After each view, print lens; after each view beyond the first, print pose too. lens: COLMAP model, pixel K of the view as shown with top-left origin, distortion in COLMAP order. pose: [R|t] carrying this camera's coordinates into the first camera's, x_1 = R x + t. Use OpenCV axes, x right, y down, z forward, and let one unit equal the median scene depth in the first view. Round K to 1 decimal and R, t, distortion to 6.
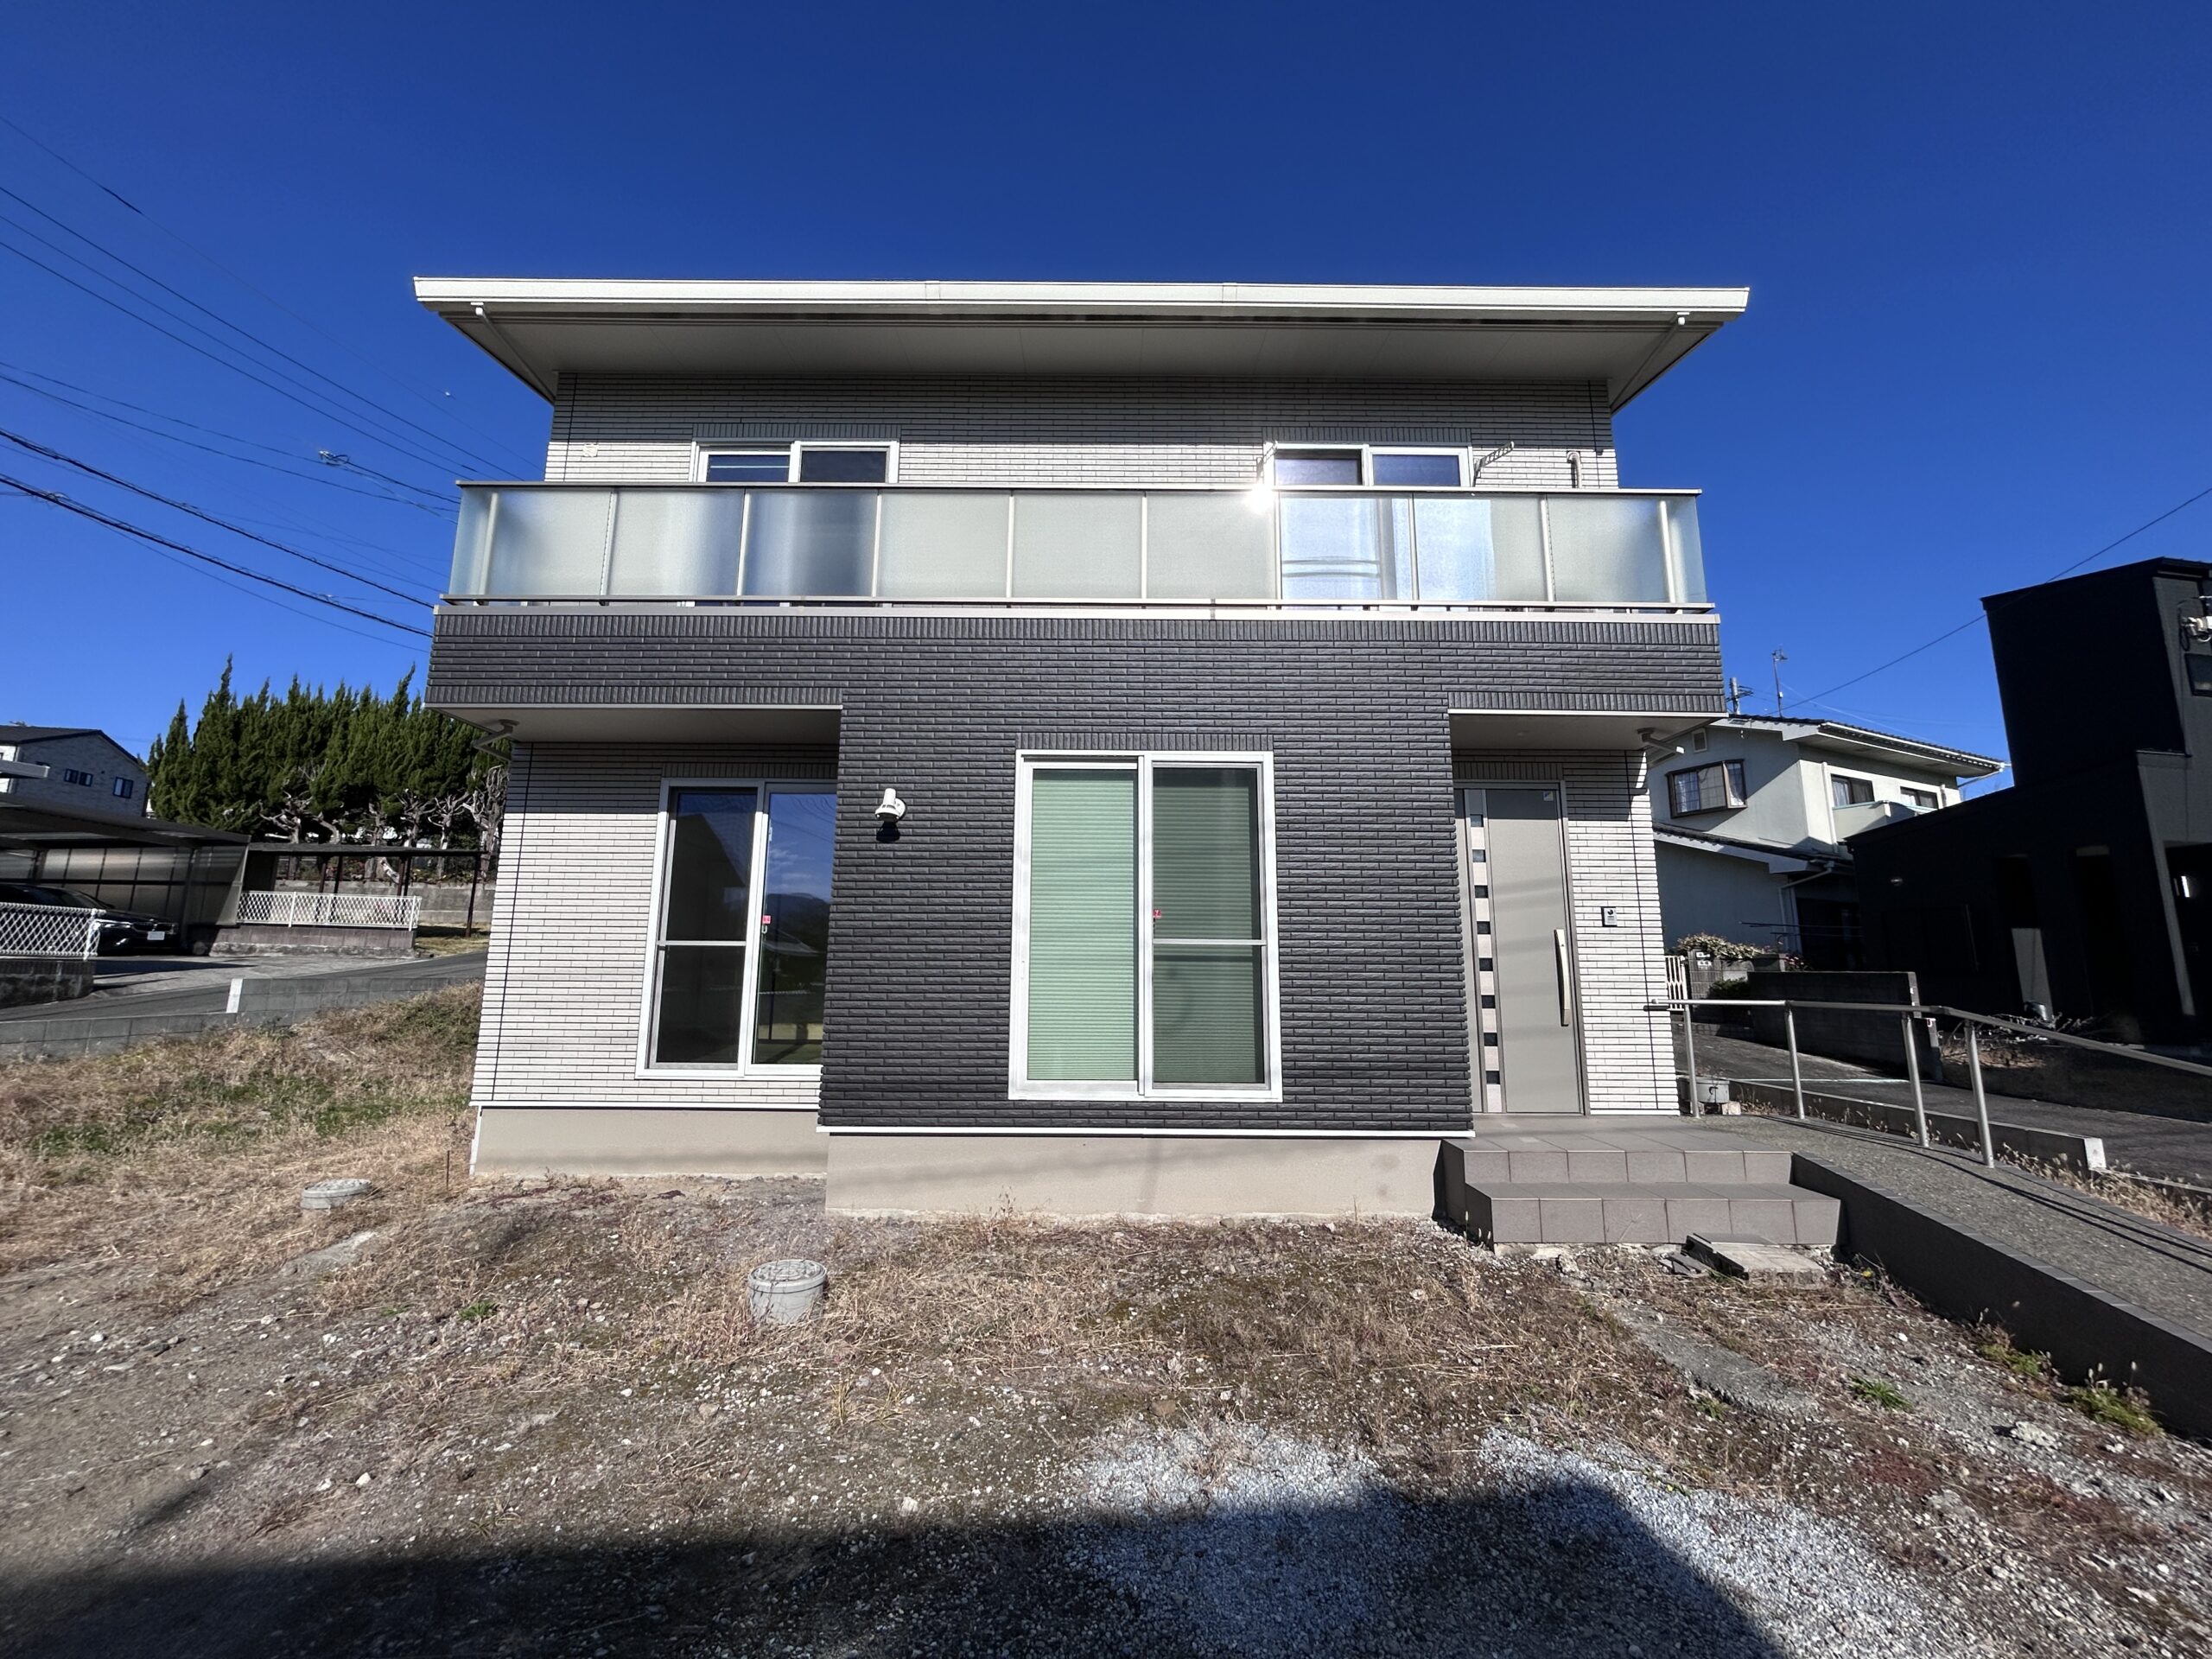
lens RADIAL K [[1013.1, 0, 1105.0], [0, 1013.1, 760.3], [0, 0, 1]] dist [0.000137, -0.000001]
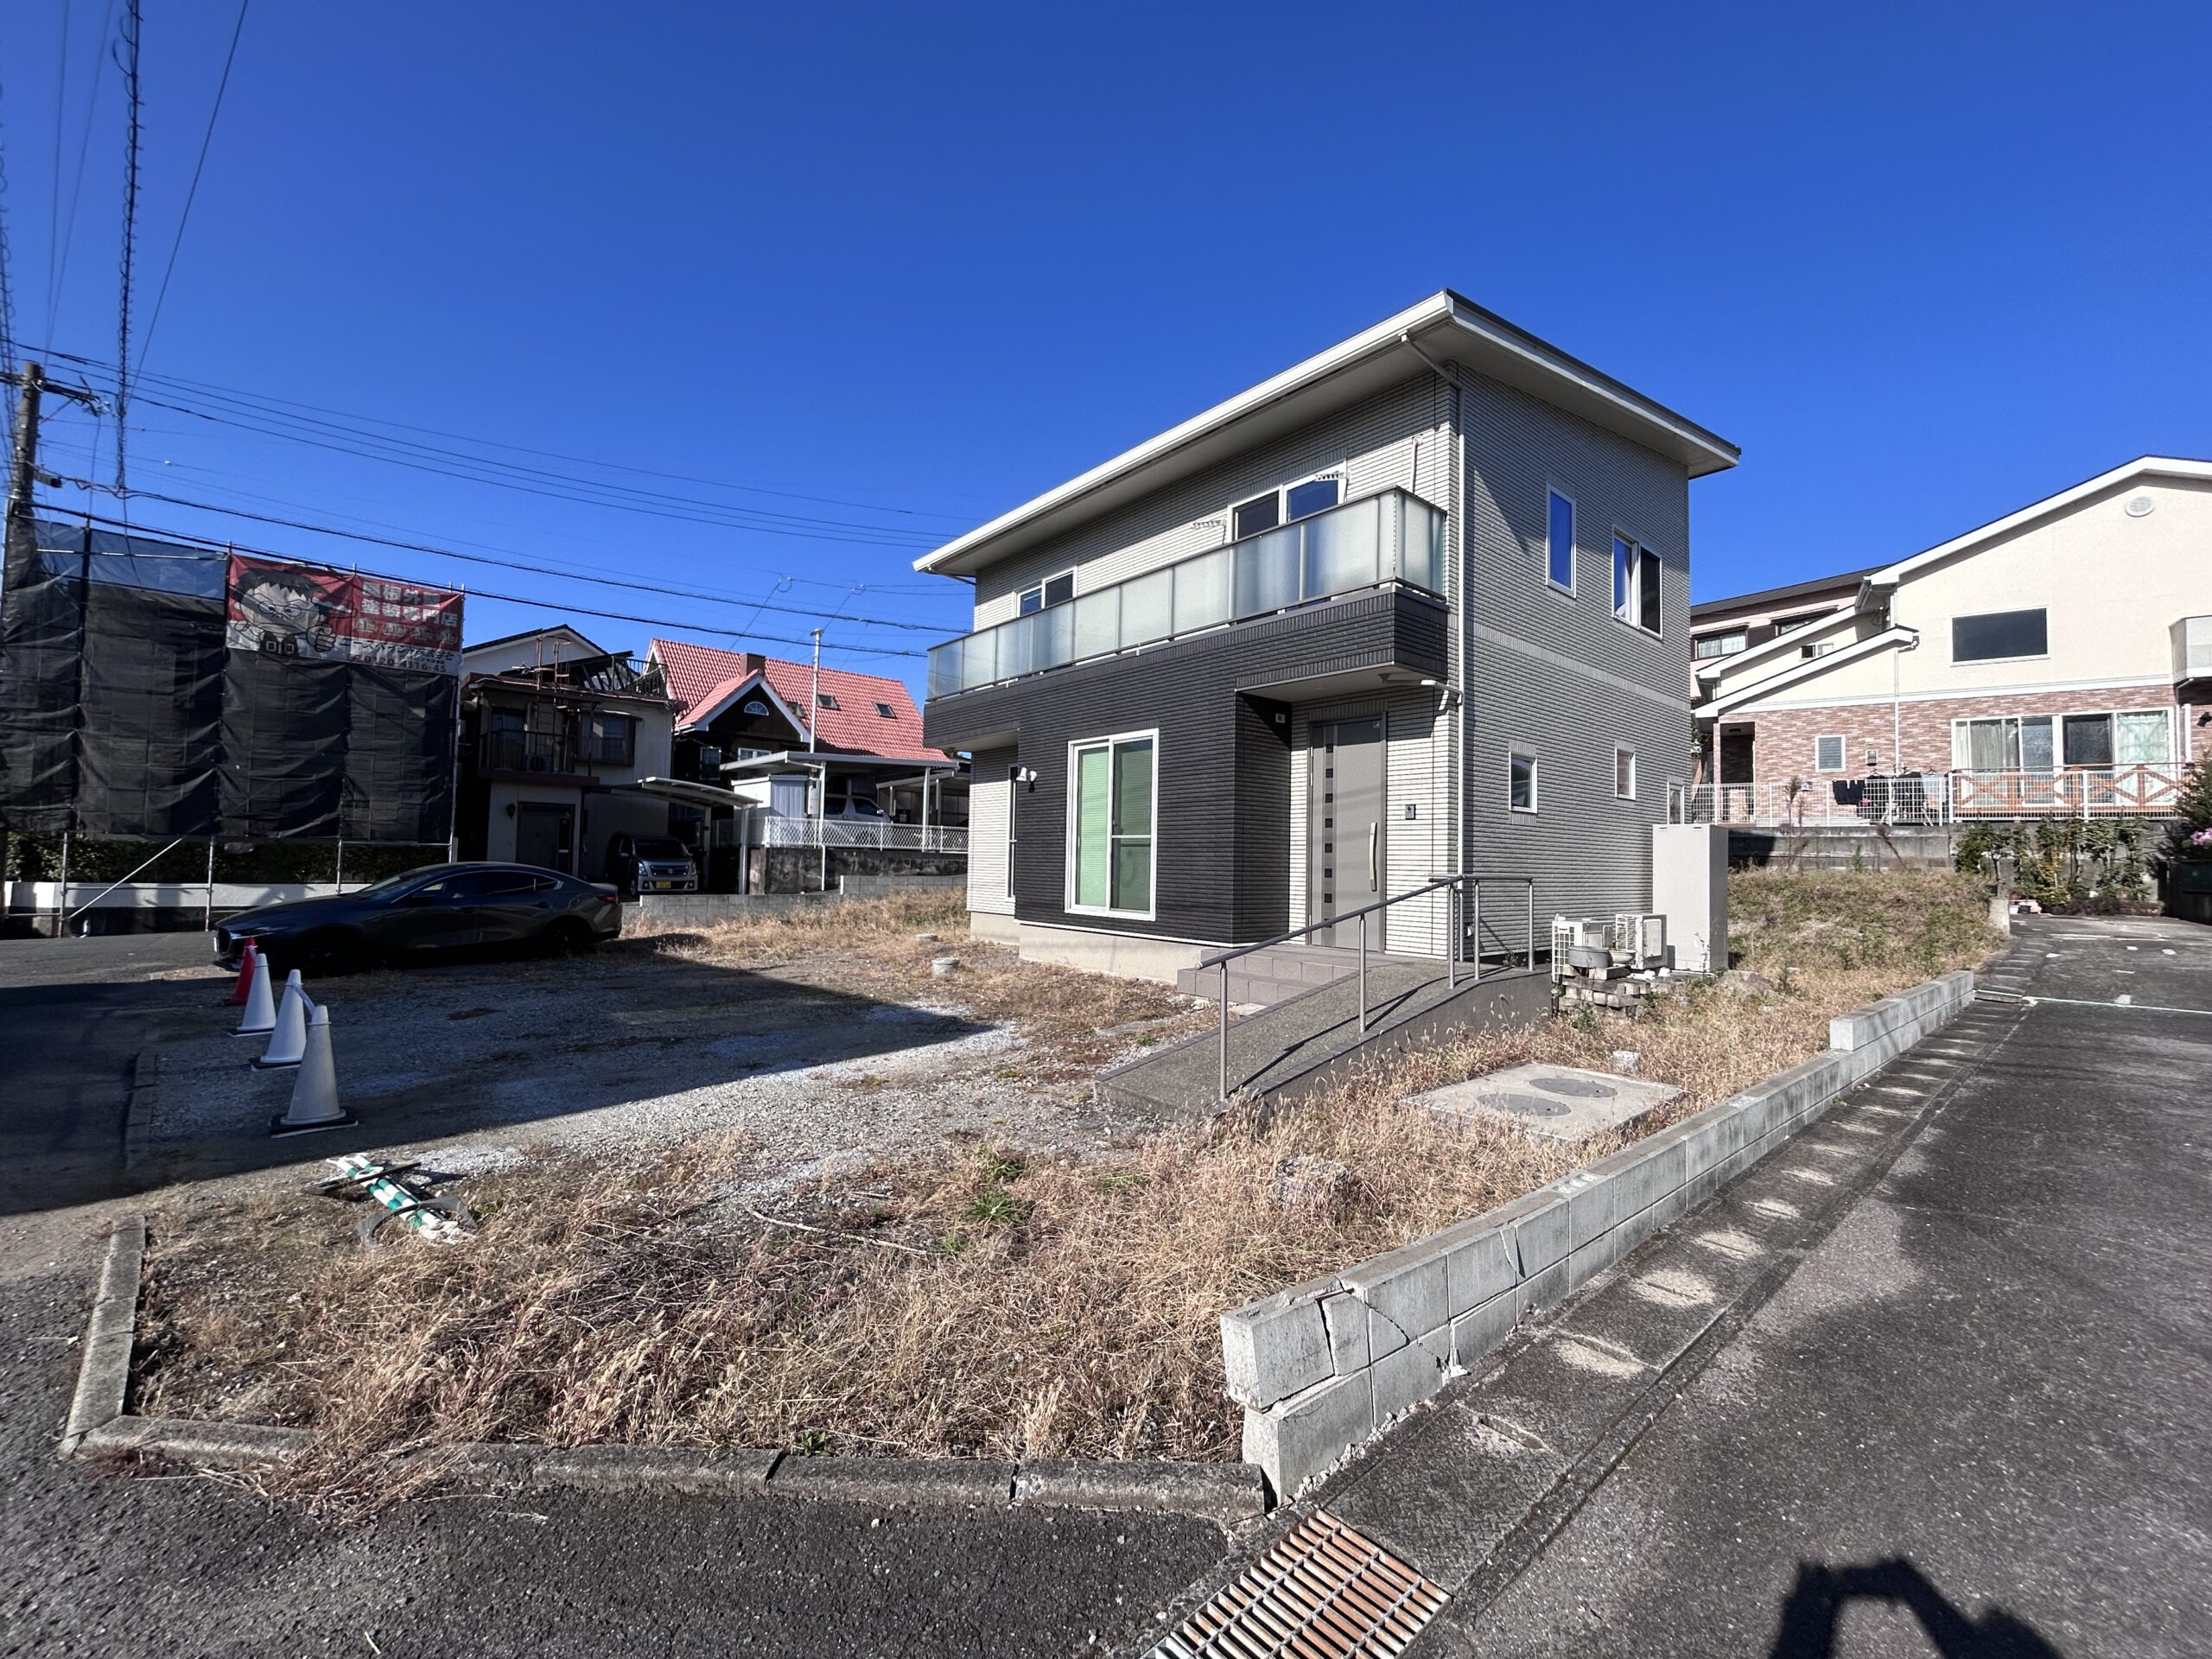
lens RADIAL K [[889.9, 0, 1106.0], [0, 889.9, 829.5], [0, 0, 1]] dist [-0.000123, -0.000212]
pose [[0.631544, -0.026481, -0.774888, 1.147414], [0.142106, 0.986440, 0.082107, 0.024469], [0.762206, -0.161970, 0.626743, -0.040983]]
